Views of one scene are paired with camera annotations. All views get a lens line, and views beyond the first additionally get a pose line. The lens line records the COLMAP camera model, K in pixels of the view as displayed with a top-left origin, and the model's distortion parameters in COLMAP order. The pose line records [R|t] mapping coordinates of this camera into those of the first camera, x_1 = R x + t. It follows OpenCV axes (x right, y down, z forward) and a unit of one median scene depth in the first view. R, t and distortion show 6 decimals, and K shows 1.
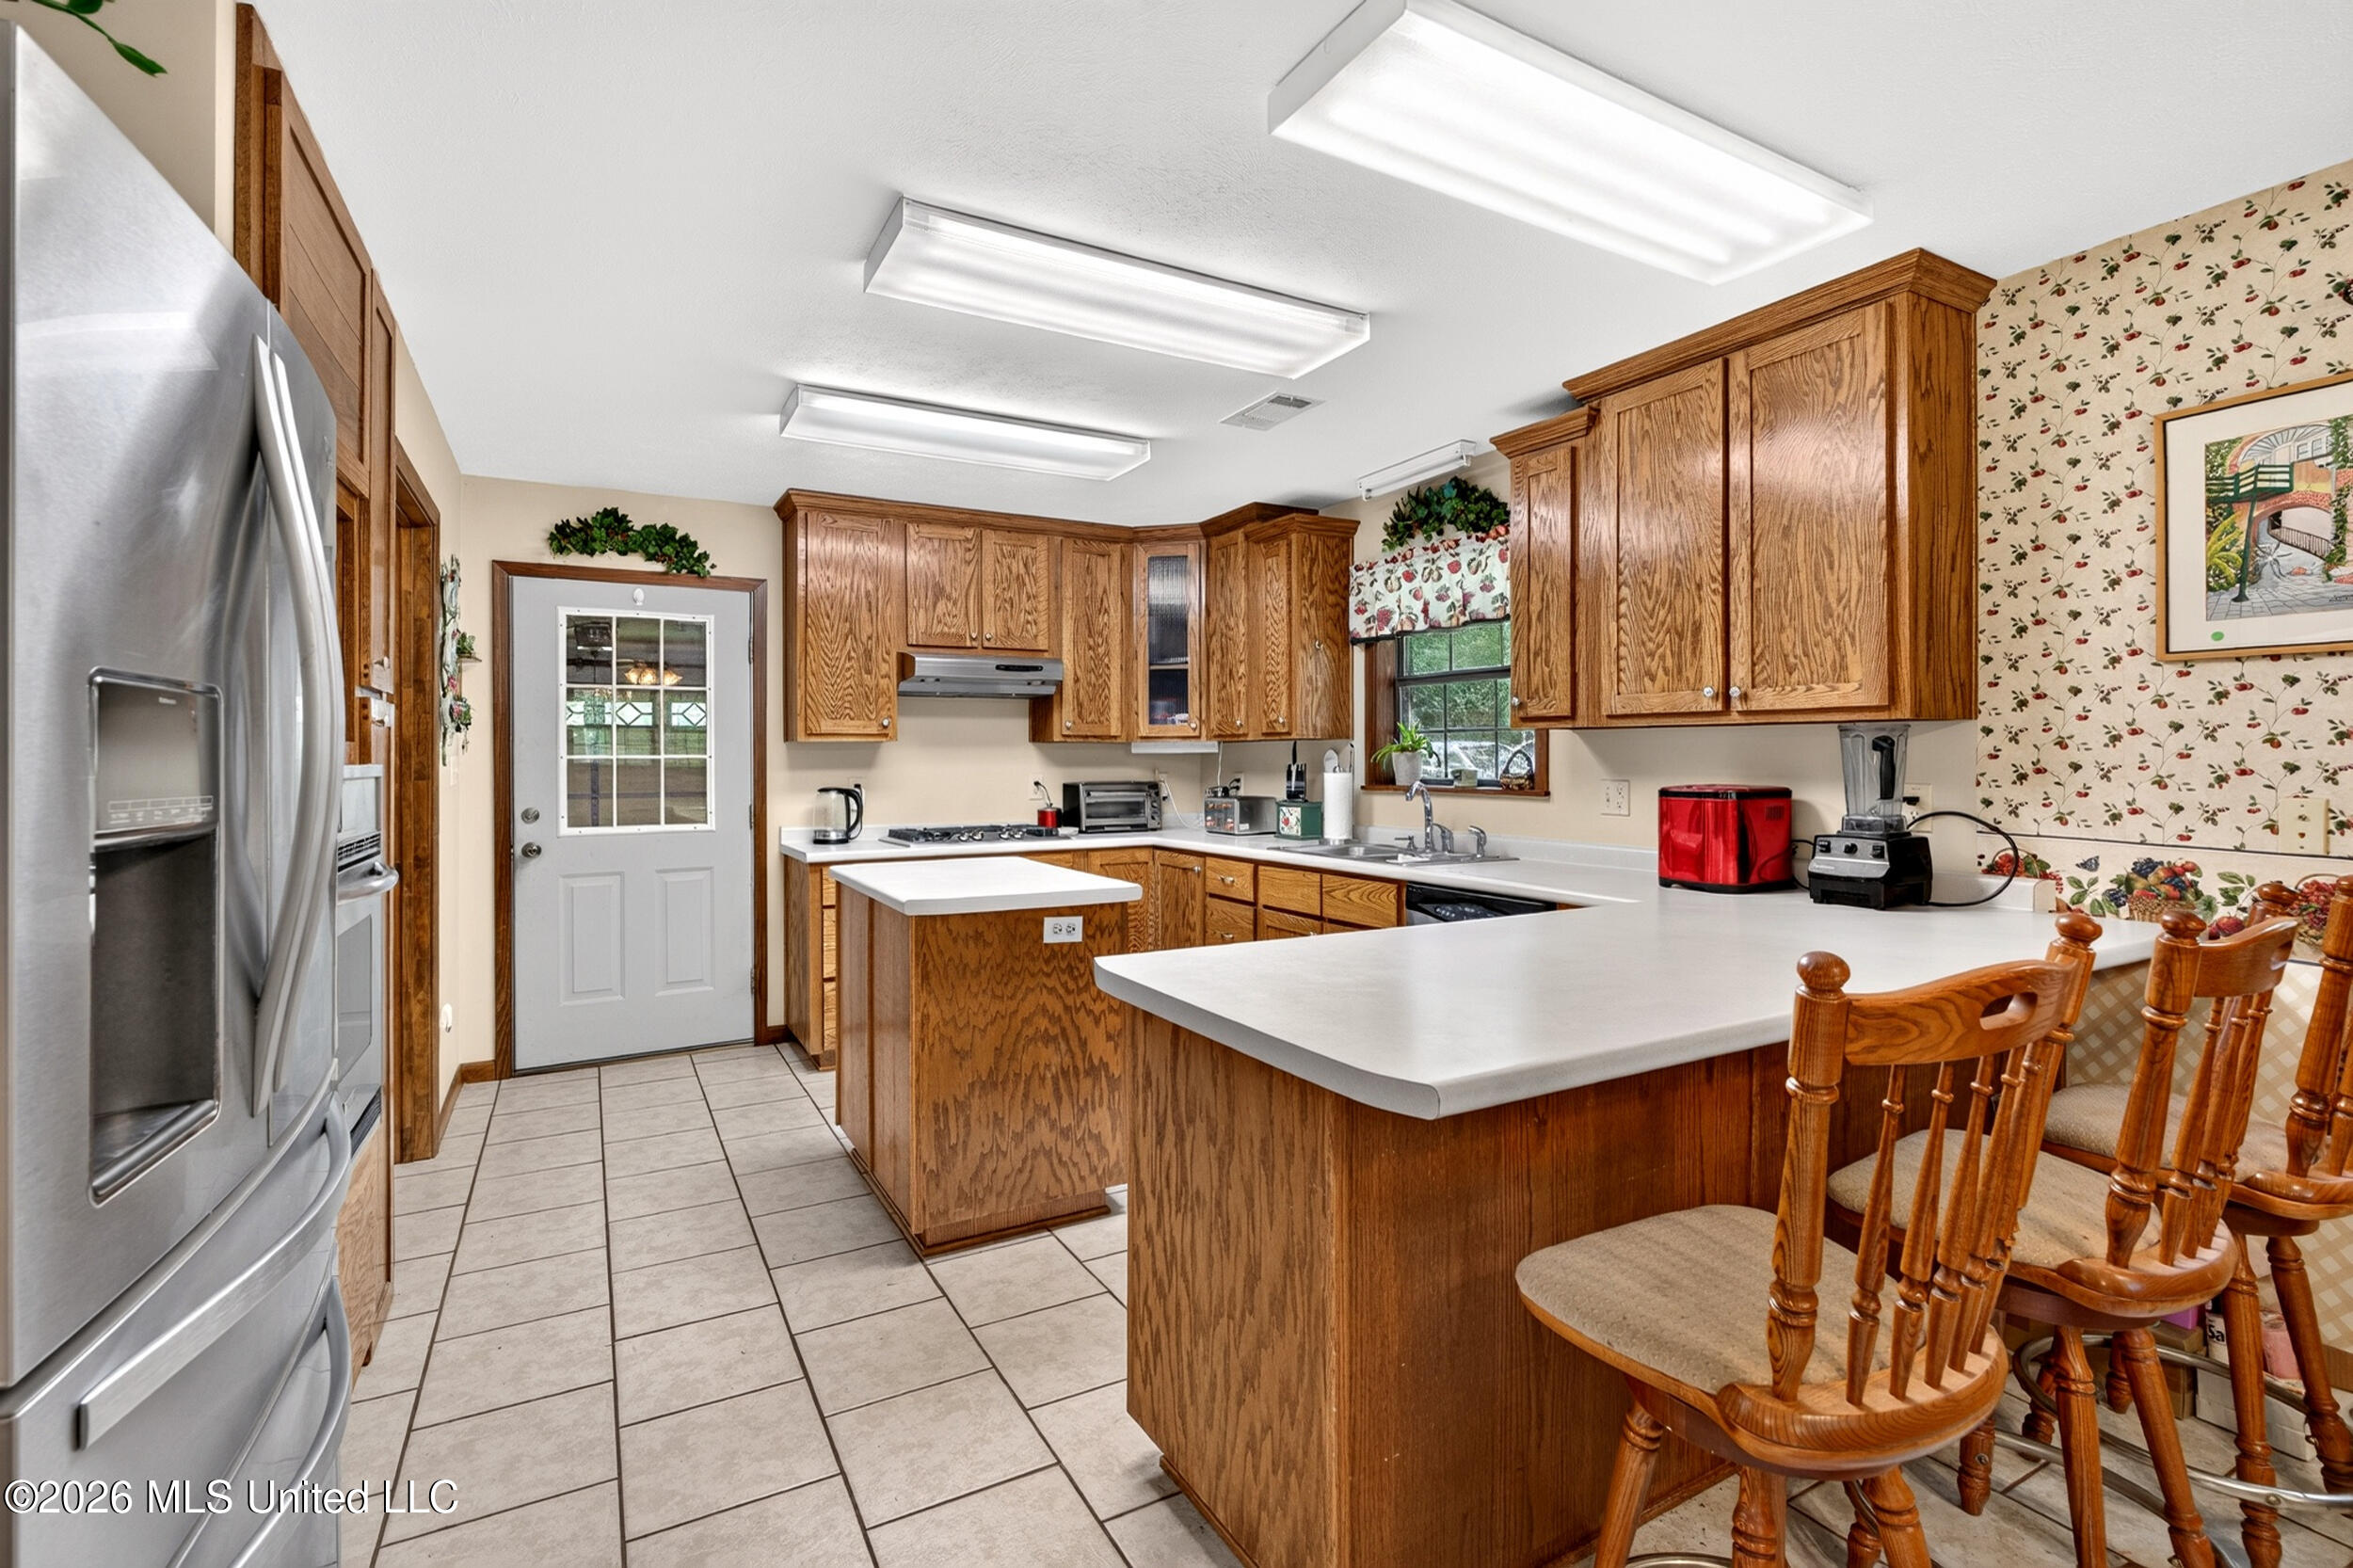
lens RADIAL K [[1074.3, 0, 1160.7], [0, 1074.3, 765.5], [0, 0, 1]] dist [-0.000200, -0.000739]
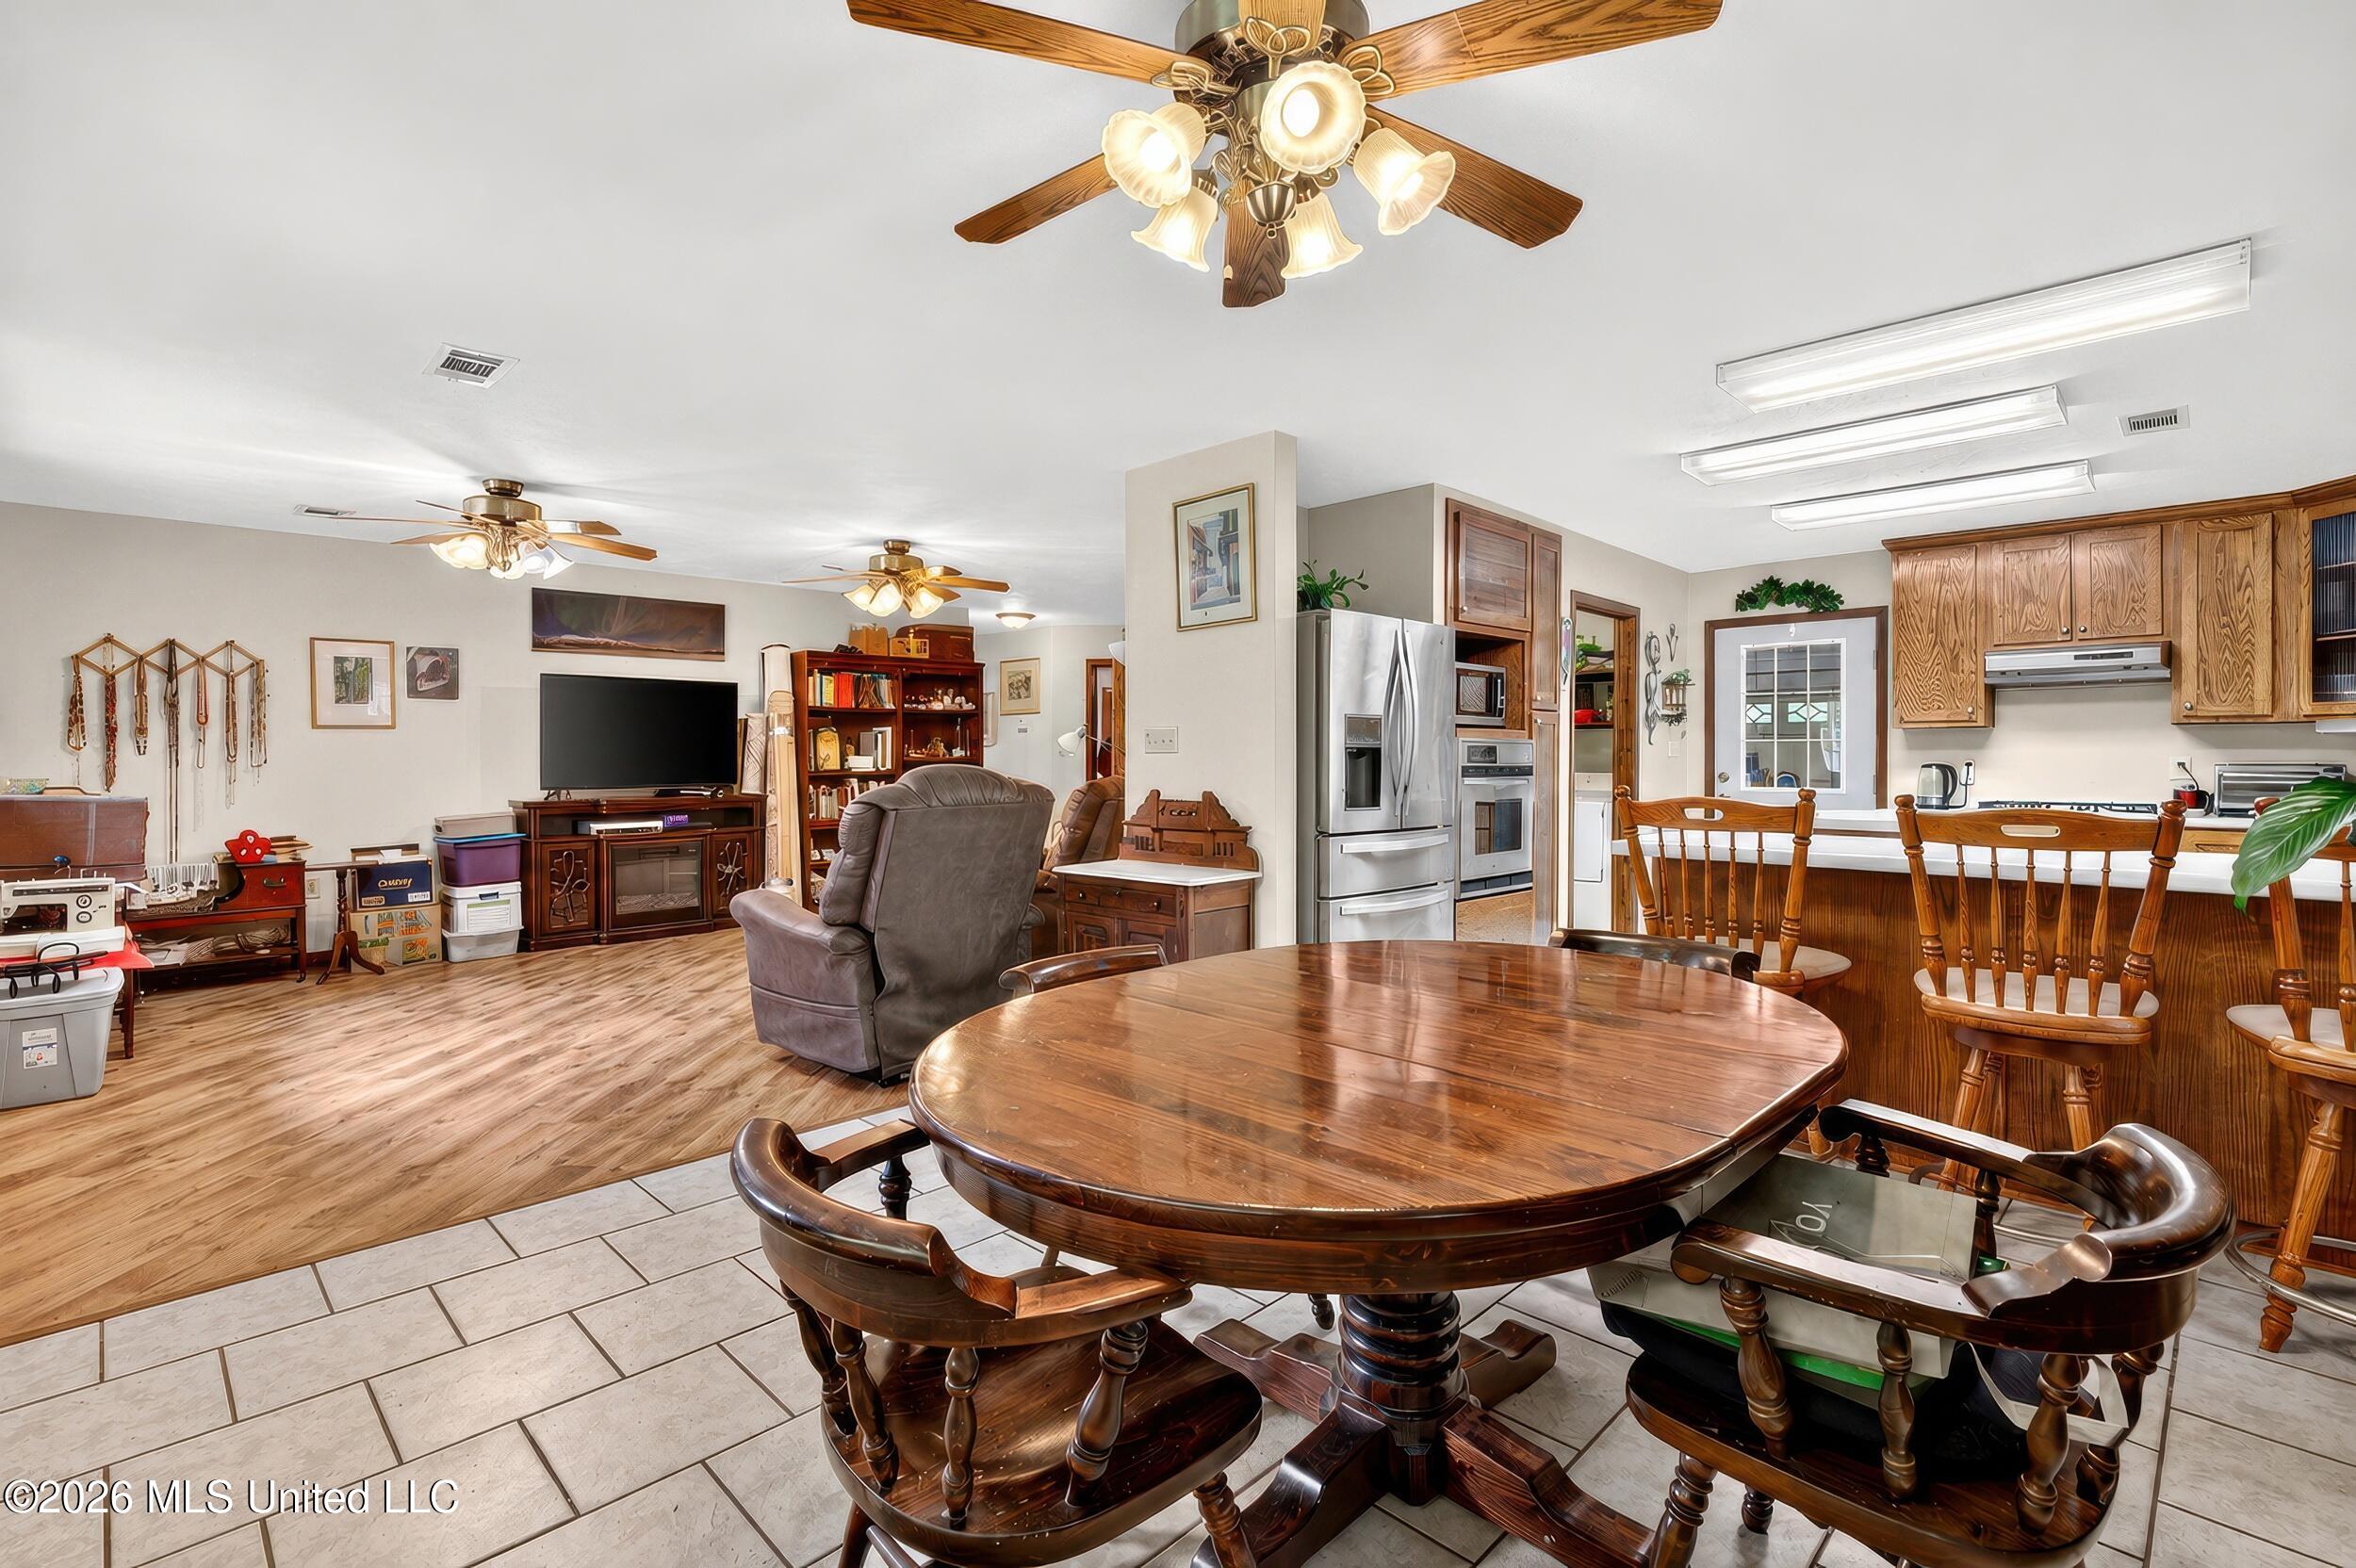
lens RADIAL K [[1075.6, 0, 1184.0], [0, 1075.6, 771.1], [0, 0, 1]] dist [-0.000200, -0.000739]
pose [[0.286492, 0.015405, -0.957959, 0.666945], [-0.009875, 0.999865, 0.013126, 0.021706], [0.958032, 0.005700, 0.286606, -0.211235]]
